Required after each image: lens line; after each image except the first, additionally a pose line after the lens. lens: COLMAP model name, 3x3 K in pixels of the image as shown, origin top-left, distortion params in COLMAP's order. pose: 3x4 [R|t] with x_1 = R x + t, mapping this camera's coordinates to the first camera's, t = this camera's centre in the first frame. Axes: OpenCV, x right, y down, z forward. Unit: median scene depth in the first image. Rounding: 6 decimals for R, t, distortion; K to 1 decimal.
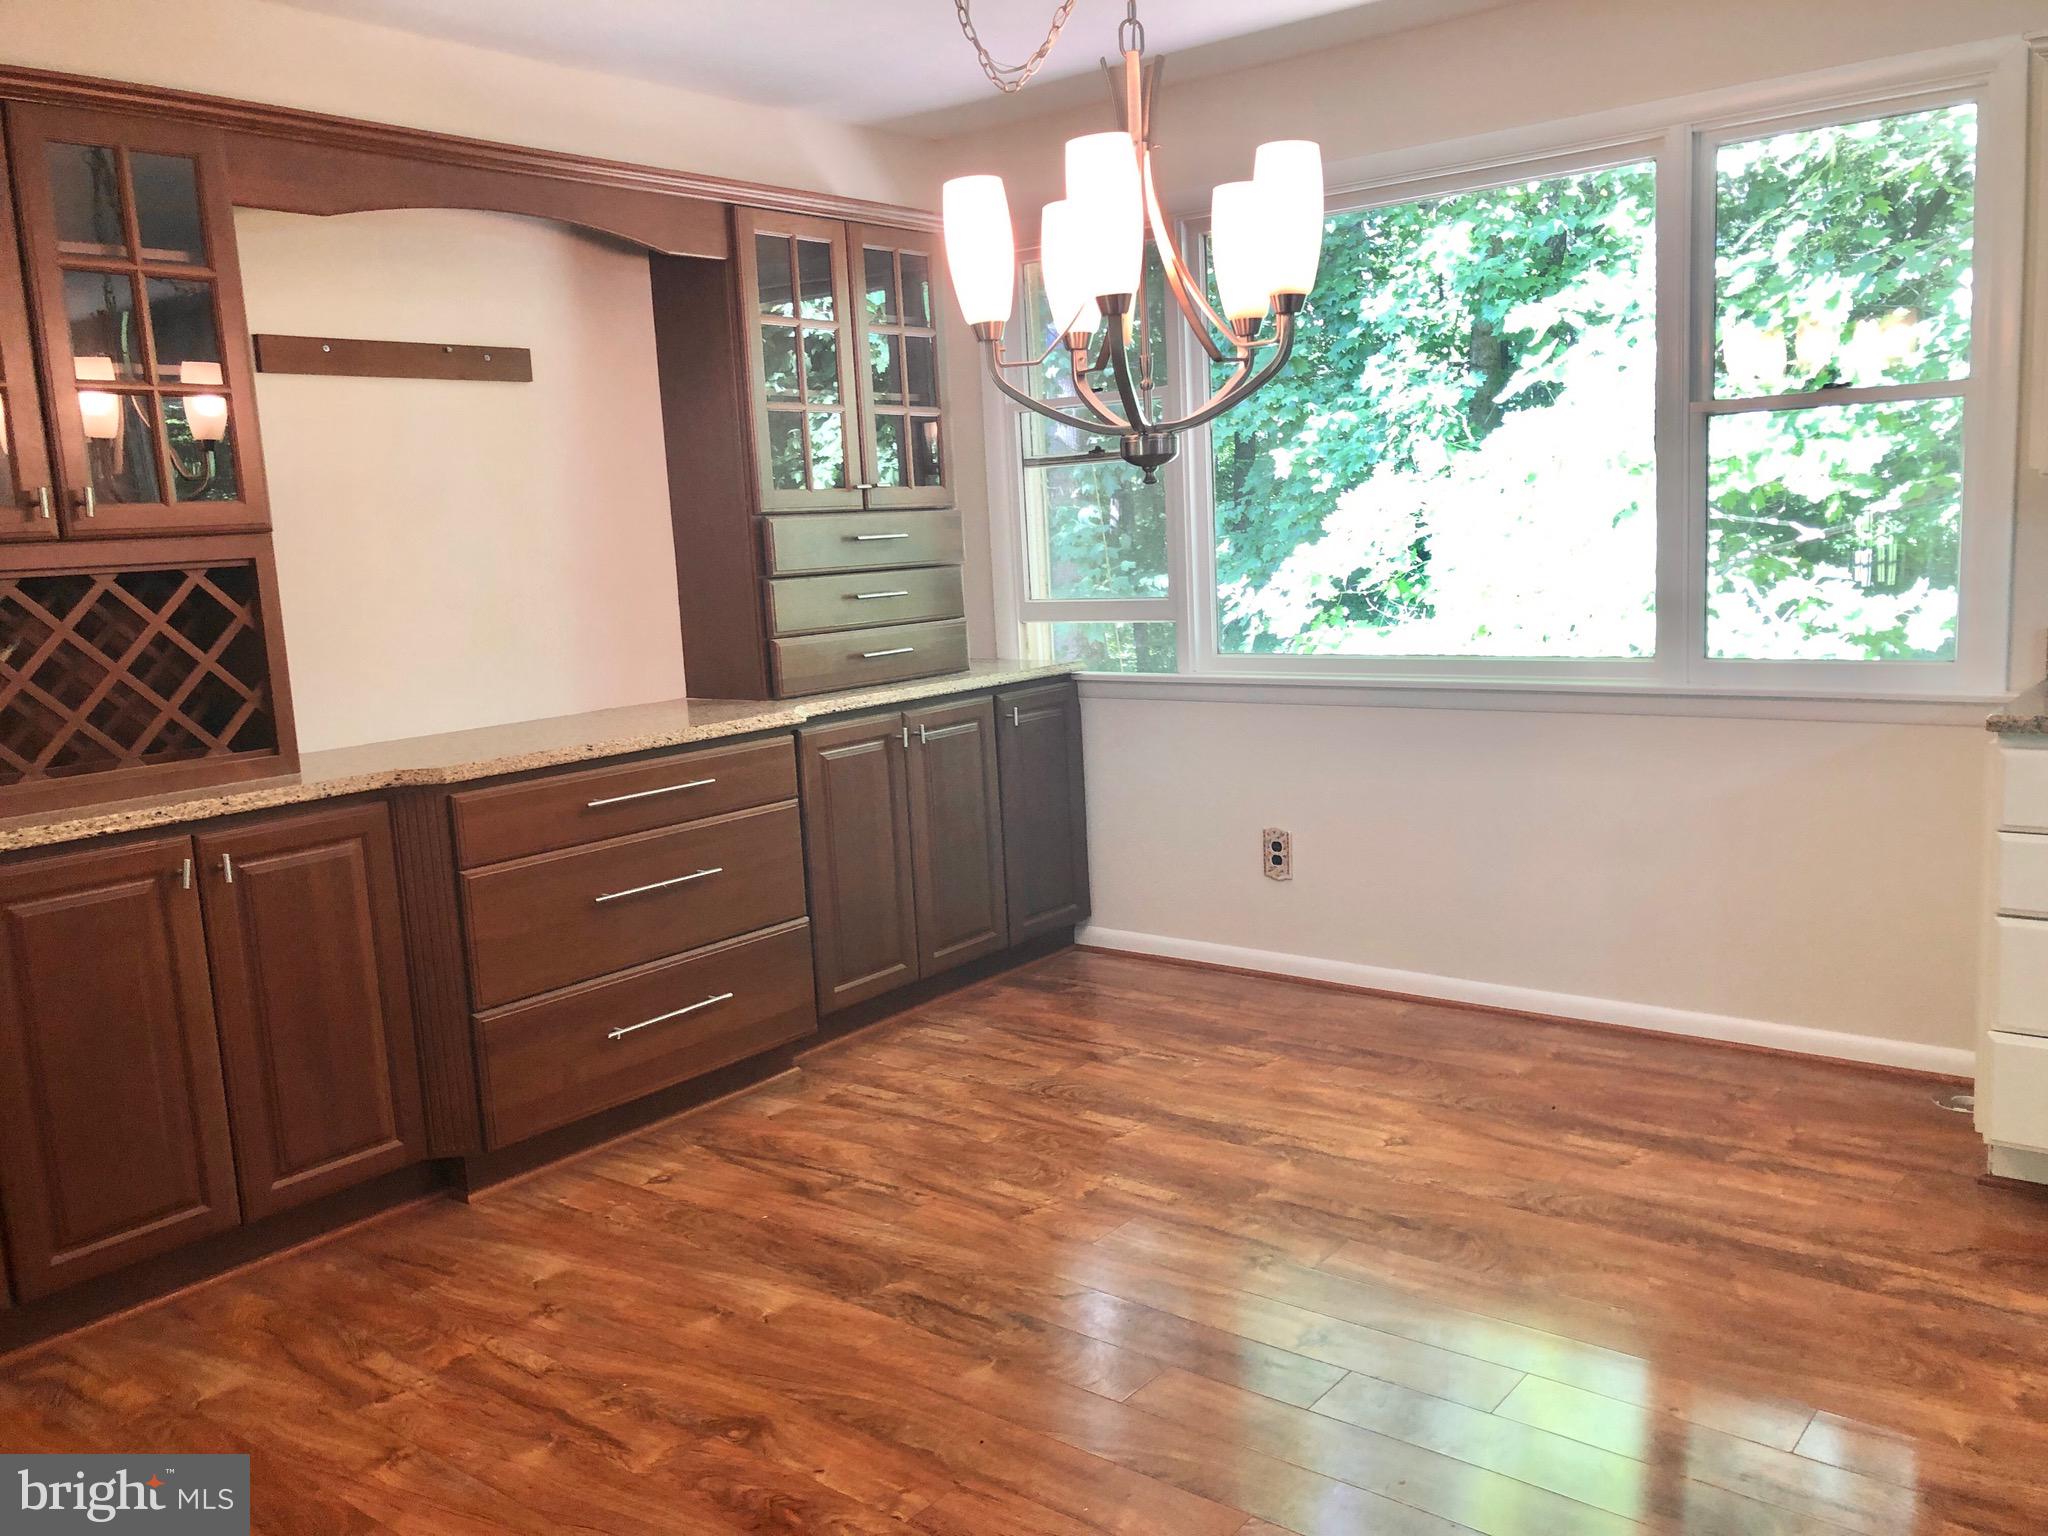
lens RADIAL K [[1658.6, 0, 1014.8], [0, 1658.6, 786.1], [0, 0, 1]] dist [0.002735, 0.008091]
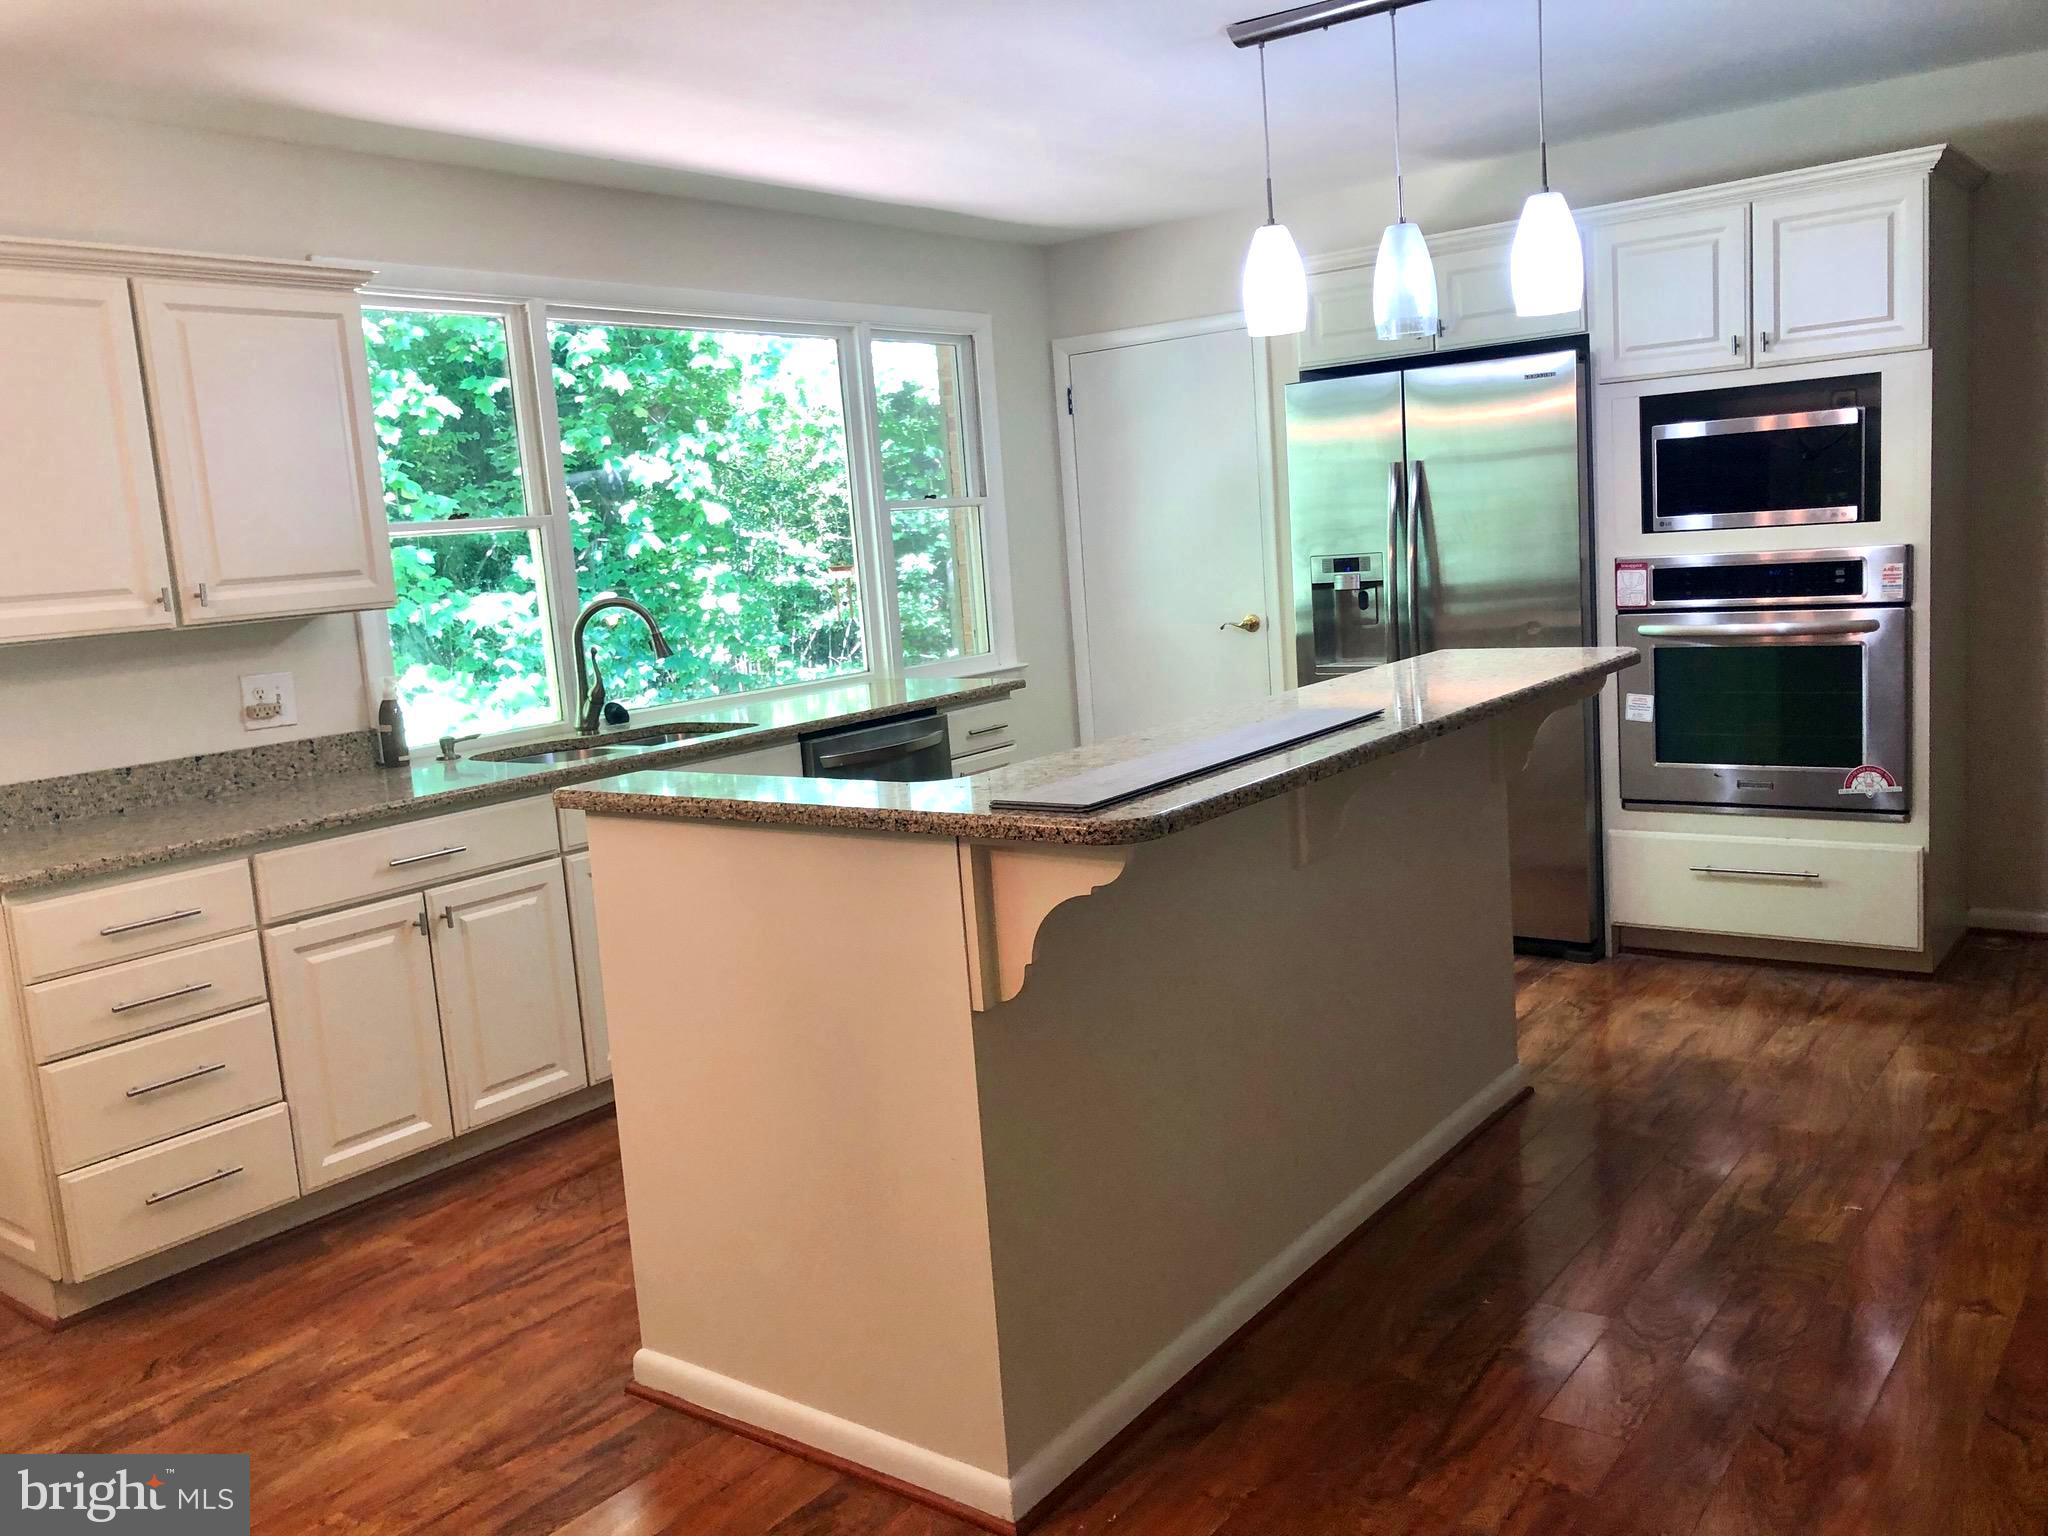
lens RADIAL K [[1658.6, 0, 1014.8], [0, 1658.6, 786.1], [0, 0, 1]] dist [0.002735, 0.008091]
pose [[-0.008606, -0.109211, 0.993981, -0.389017], [0.237886, 0.965257, 0.108115, -0.053632], [-0.971255, 0.237385, 0.017673, 0.318188]]
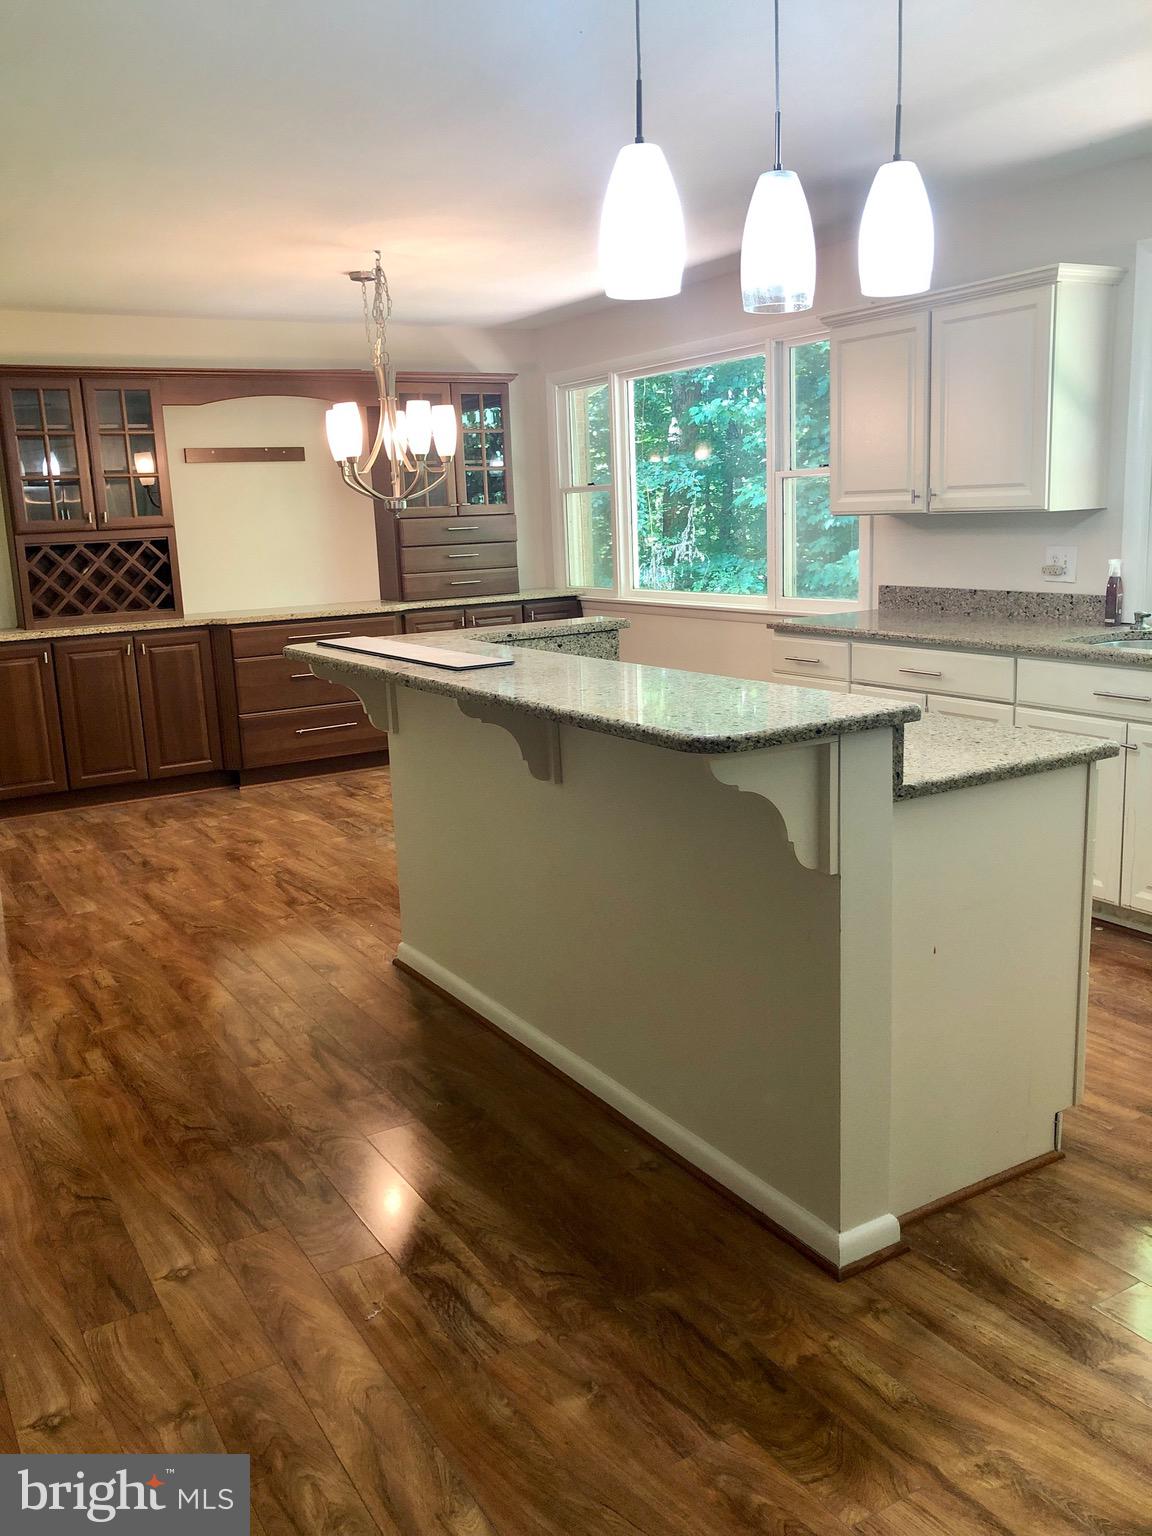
lens RADIAL K [[1257.5, 0, 576.0], [0, 1257.5, 768.0], [0, 0, 1]] dist [0.010164, 0.012061]
pose [[0.936484, 0.080815, -0.341272, 0.911607], [-0.061013, 0.995792, 0.068385, 0.057104], [0.345362, -0.043220, 0.937474, -0.718229]]
